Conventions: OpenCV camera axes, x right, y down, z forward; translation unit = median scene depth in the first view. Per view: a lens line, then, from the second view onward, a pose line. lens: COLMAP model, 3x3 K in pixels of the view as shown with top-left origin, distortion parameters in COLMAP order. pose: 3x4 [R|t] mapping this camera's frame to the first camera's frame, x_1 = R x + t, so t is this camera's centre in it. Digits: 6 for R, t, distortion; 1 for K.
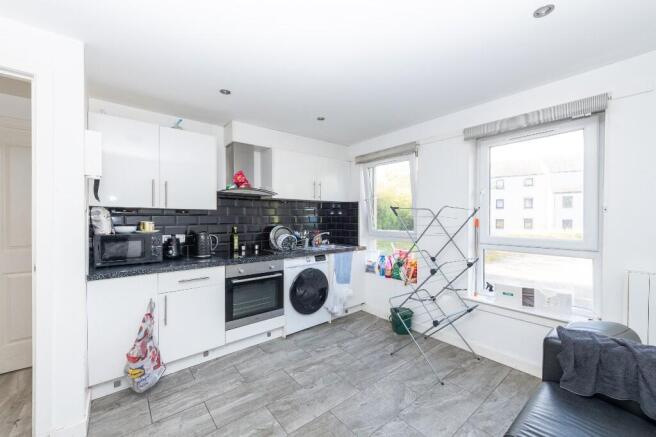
lens RADIAL K [[258.0, 0, 328.0], [0, 258.0, 218.5], [0, 0, 1]] dist [0.000089, -0.000002]
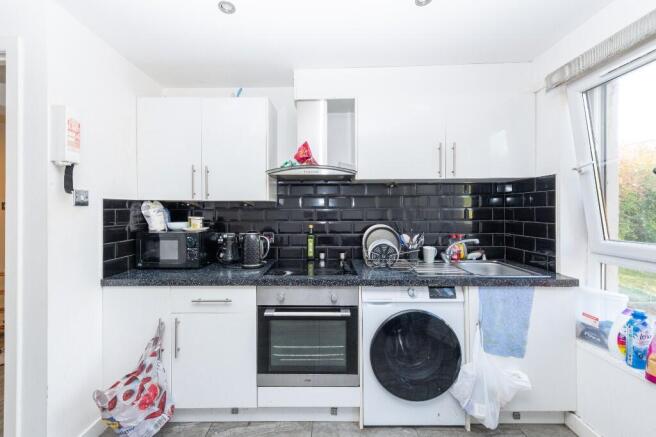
lens RADIAL K [[262.0, 0, 328.9], [0, 262.0, 210.3], [0, 0, 1]] dist [0.000417, -0.000073]
pose [[0.766058, -0.002429, -0.642766, 0.131421], [0.004297, 0.999990, 0.001342, -0.006888], [0.642757, -0.003790, 0.766061, 0.486551]]
